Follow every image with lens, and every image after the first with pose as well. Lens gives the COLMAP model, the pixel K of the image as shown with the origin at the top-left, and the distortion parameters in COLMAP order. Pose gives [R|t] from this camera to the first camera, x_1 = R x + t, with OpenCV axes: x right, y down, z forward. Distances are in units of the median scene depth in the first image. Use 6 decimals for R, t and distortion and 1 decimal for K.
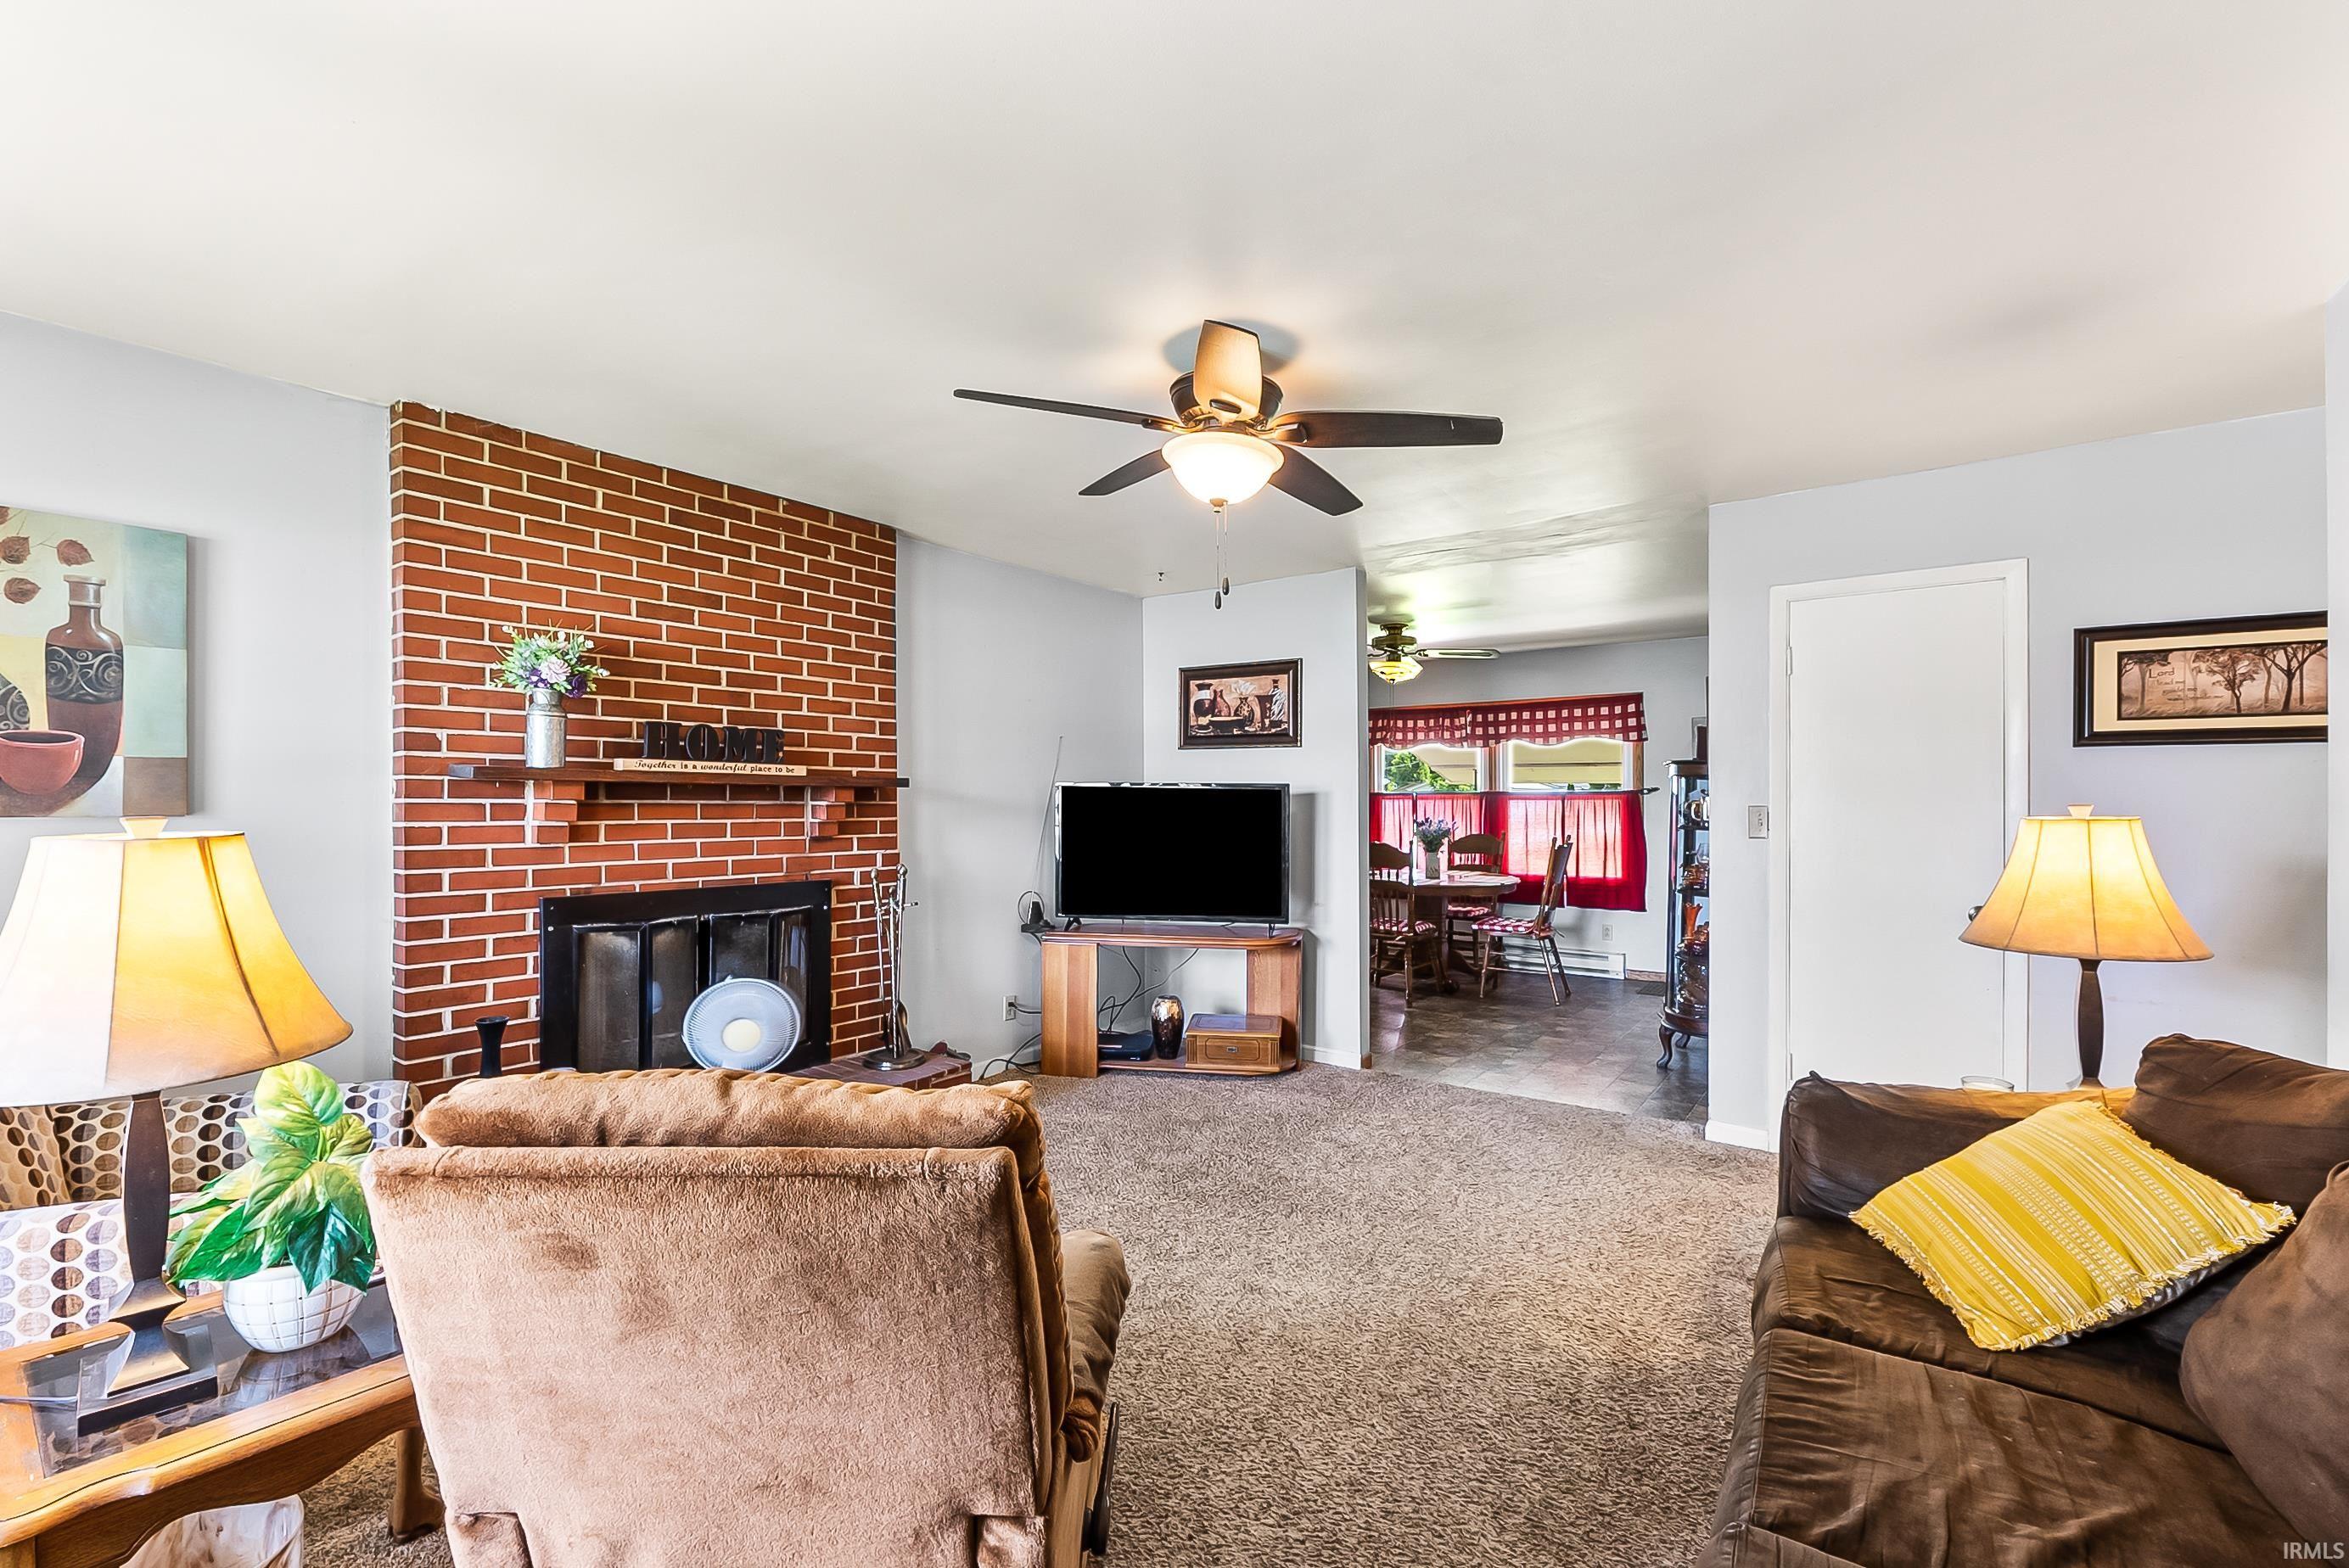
lens RADIAL K [[993.5, 0, 1140.6], [0, 993.5, 801.3], [0, 0, 1]] dist [-0.007448, -0.000291]
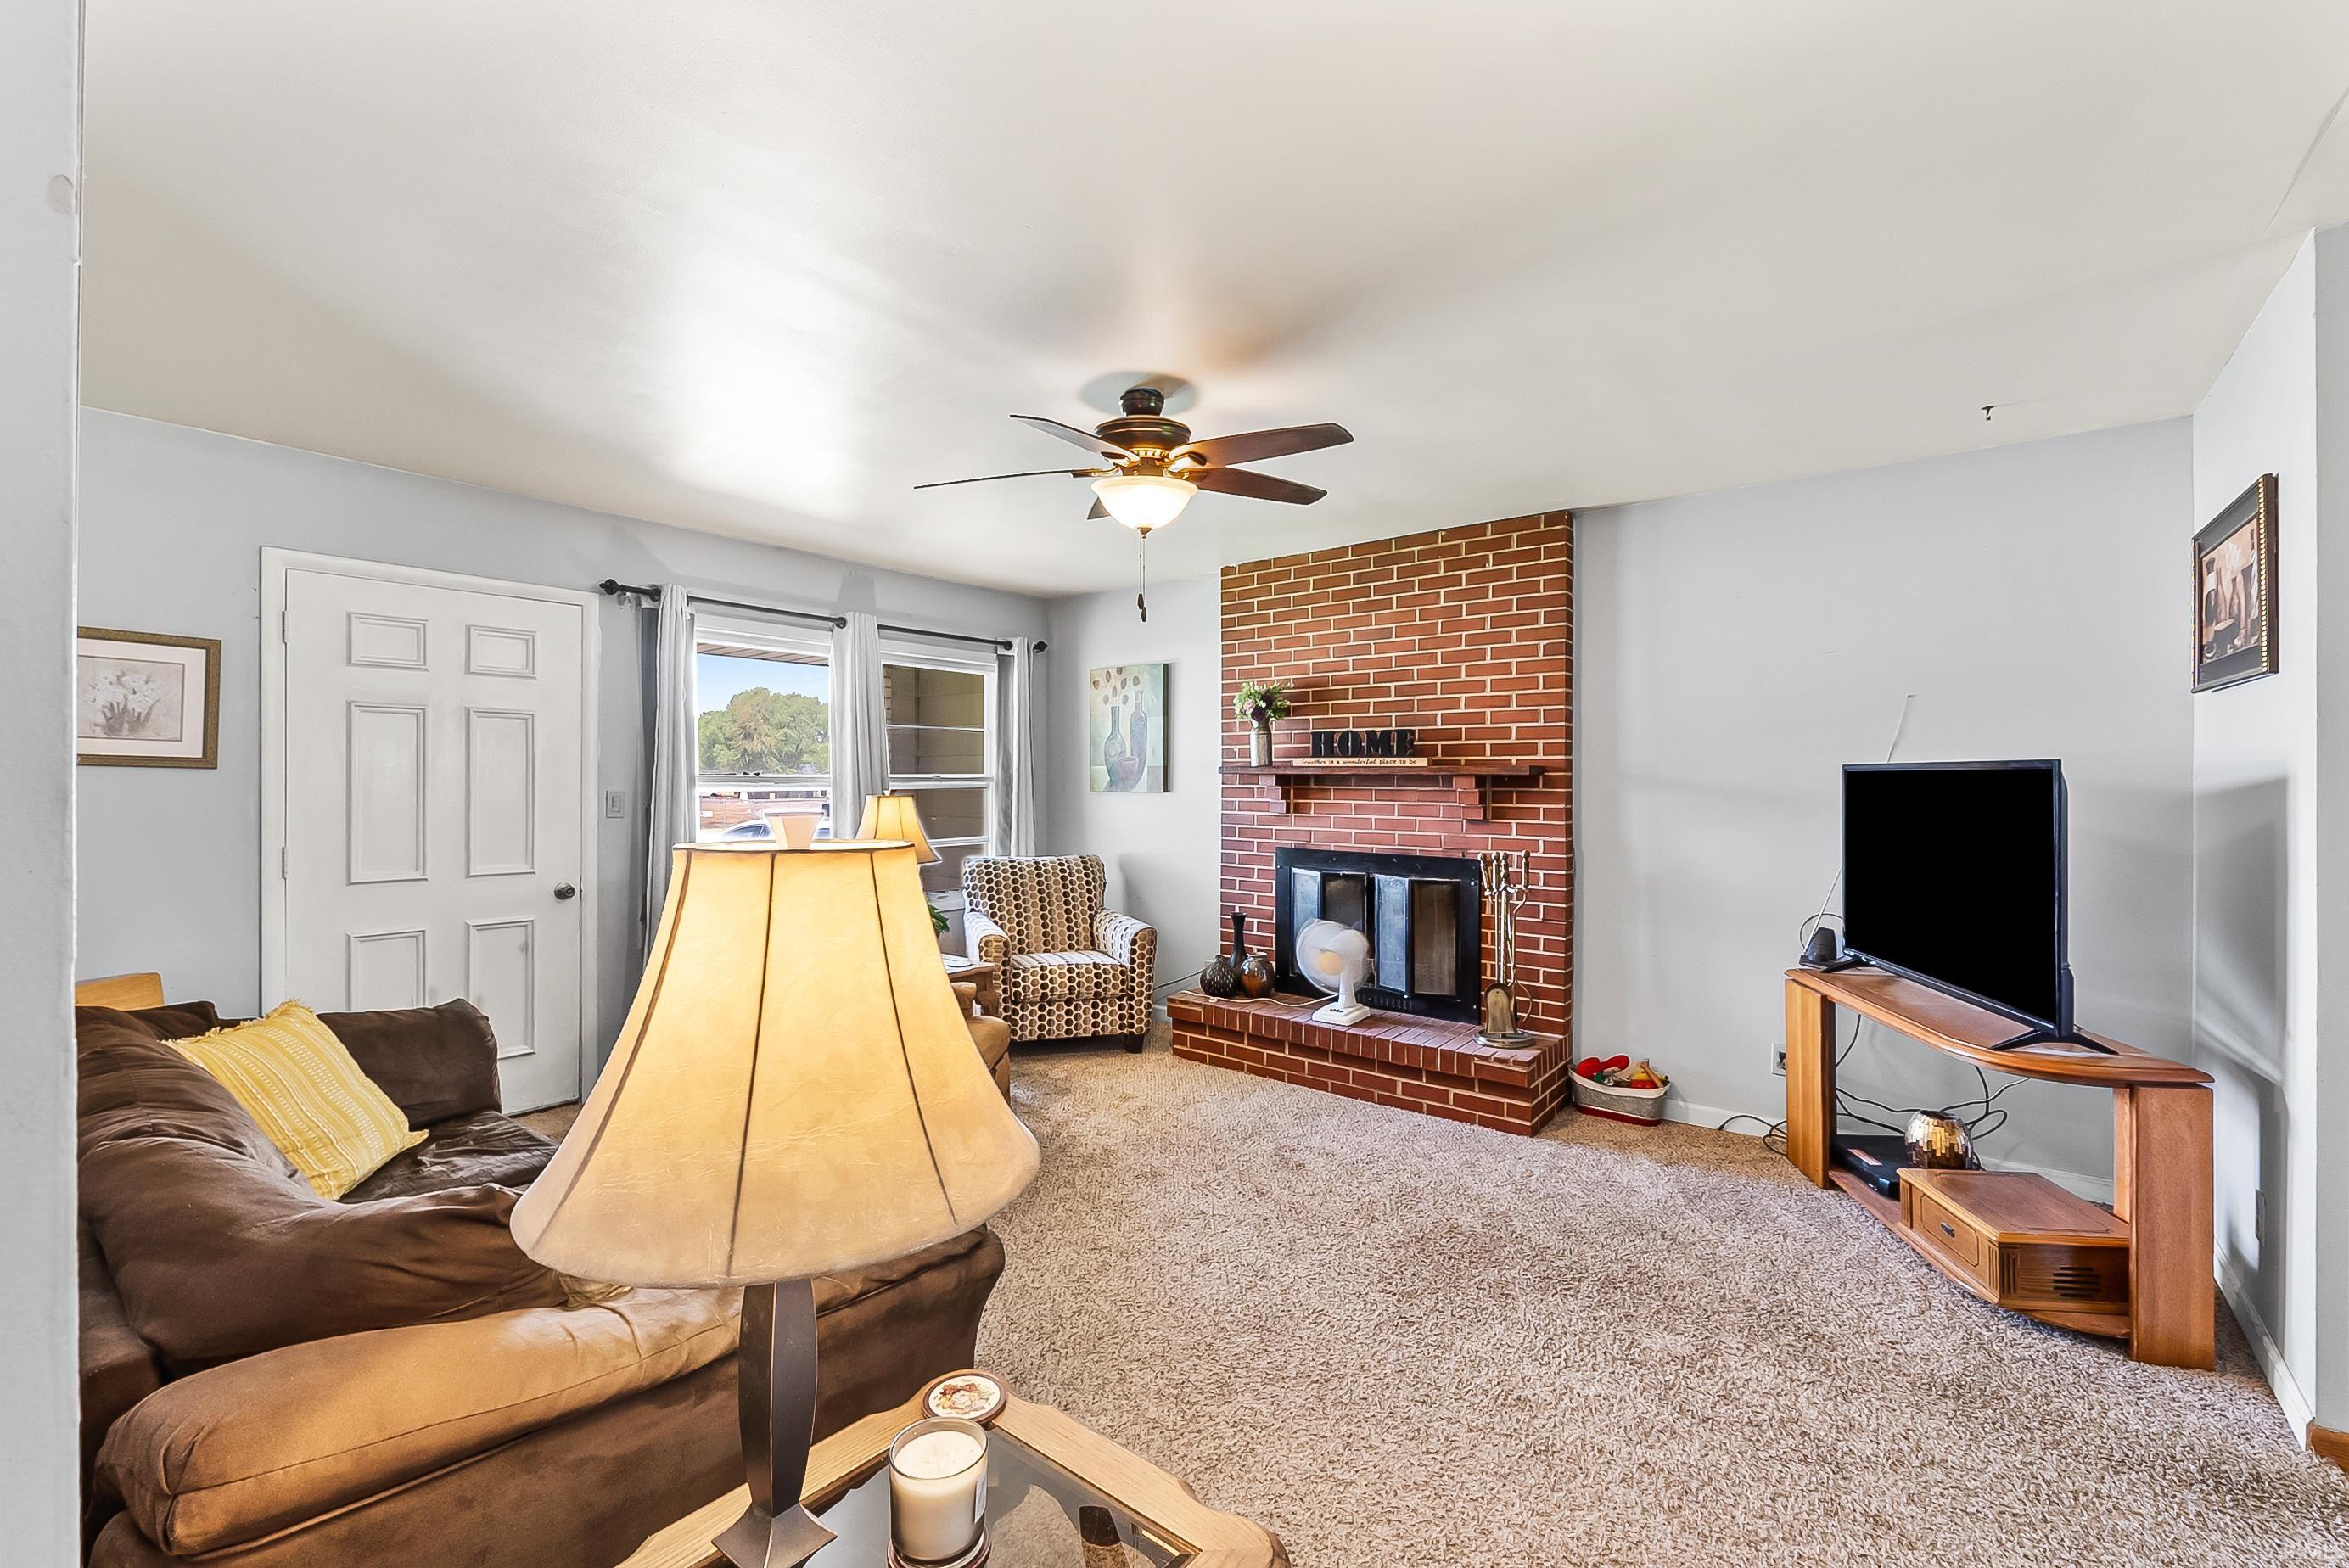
lens RADIAL K [[993.5, 0, 1194.8], [0, 993.5, 790.6], [0, 0, 1]] dist [-0.007448, -0.000291]
pose [[0.005266, 0.002590, -0.999983, 0.840735], [-0.007208, 0.999971, 0.002552, 0.002362], [0.999960, 0.007194, 0.005285, 0.725674]]
